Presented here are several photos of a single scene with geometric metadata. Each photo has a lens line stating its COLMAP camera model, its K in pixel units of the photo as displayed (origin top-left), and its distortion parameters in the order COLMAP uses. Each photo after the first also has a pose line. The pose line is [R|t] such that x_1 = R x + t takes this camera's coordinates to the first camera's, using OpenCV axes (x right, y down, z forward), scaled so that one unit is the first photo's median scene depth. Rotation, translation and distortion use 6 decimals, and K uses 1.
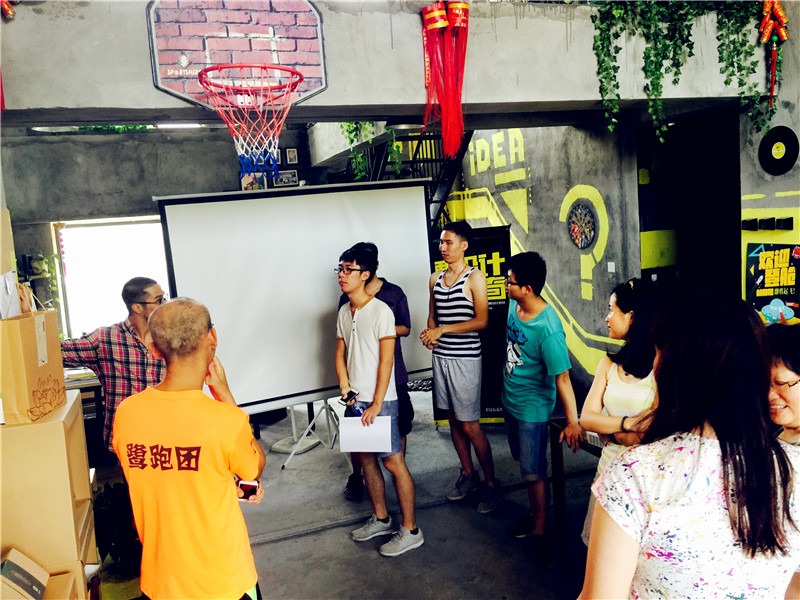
lens RADIAL K [[705.8, 0, 403.9], [0, 705.8, 302.0], [0, 0, 1]] dist [0.088562, -0.089317]
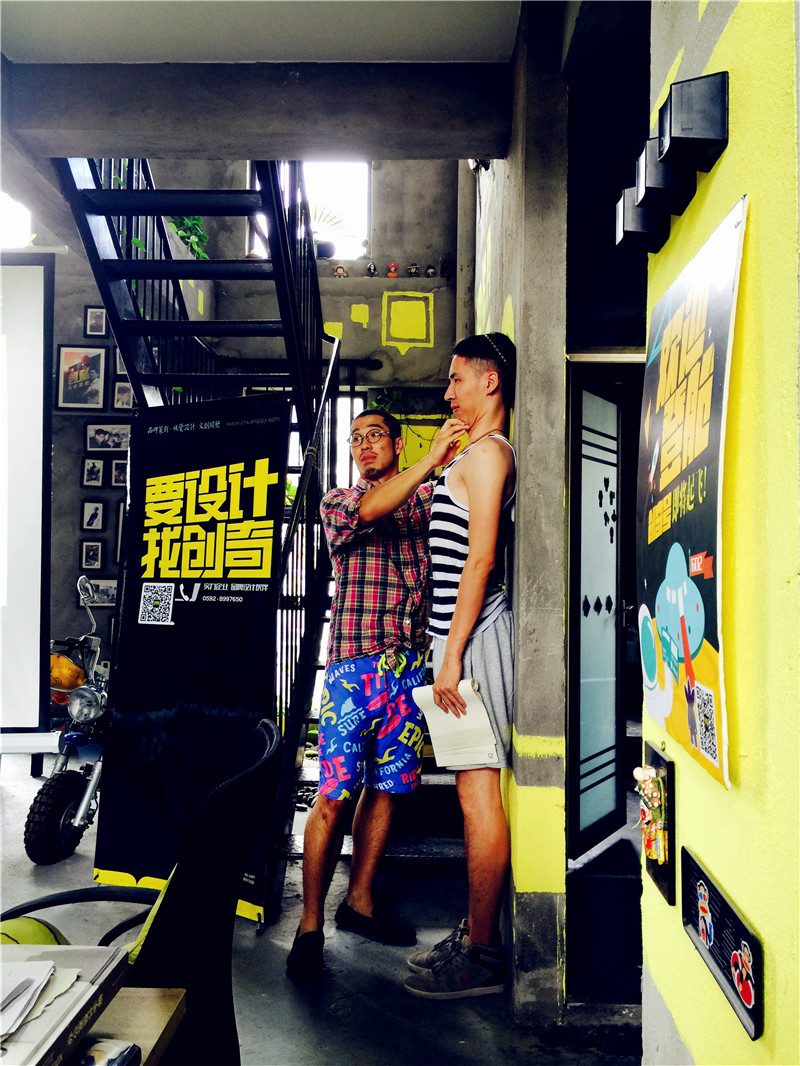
lens RADIAL K [[940.5, 0, 400.8], [0, 940.5, 537.1], [0, 0, 1]] dist [0.088562, -0.089317]
pose [[0.921042, 0.072118, -0.382727, 0.588902], [-0.124075, 0.985838, -0.112826, 0.034861], [0.369170, 0.151404, 0.916946, 0.782733]]
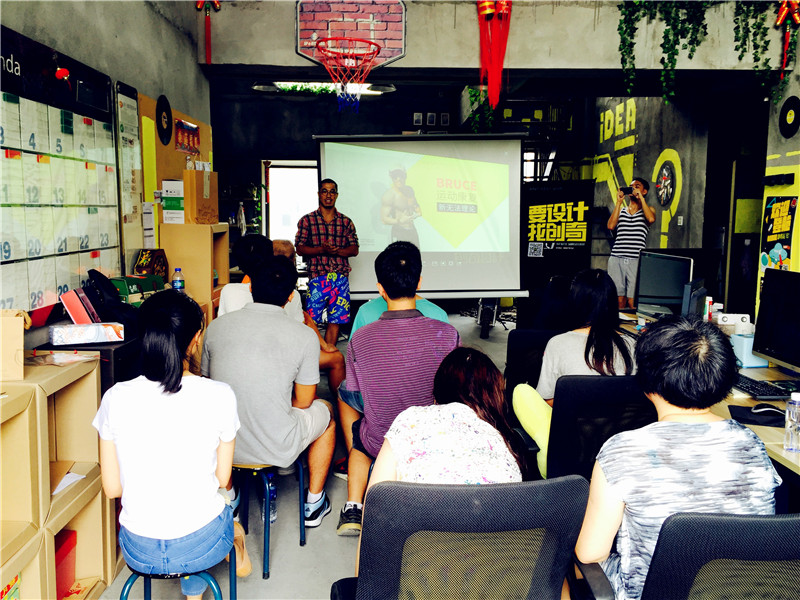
lens RADIAL K [[705.8, 0, 395.9], [0, 705.8, 299.5], [0, 0, 1]] dist [0.088562, -0.089317]
pose [[0.946970, 0.118907, -0.298511, 0.306727], [-0.113336, 0.992905, 0.035971, 0.125260], [0.300671, -0.000231, 0.953728, -0.344758]]
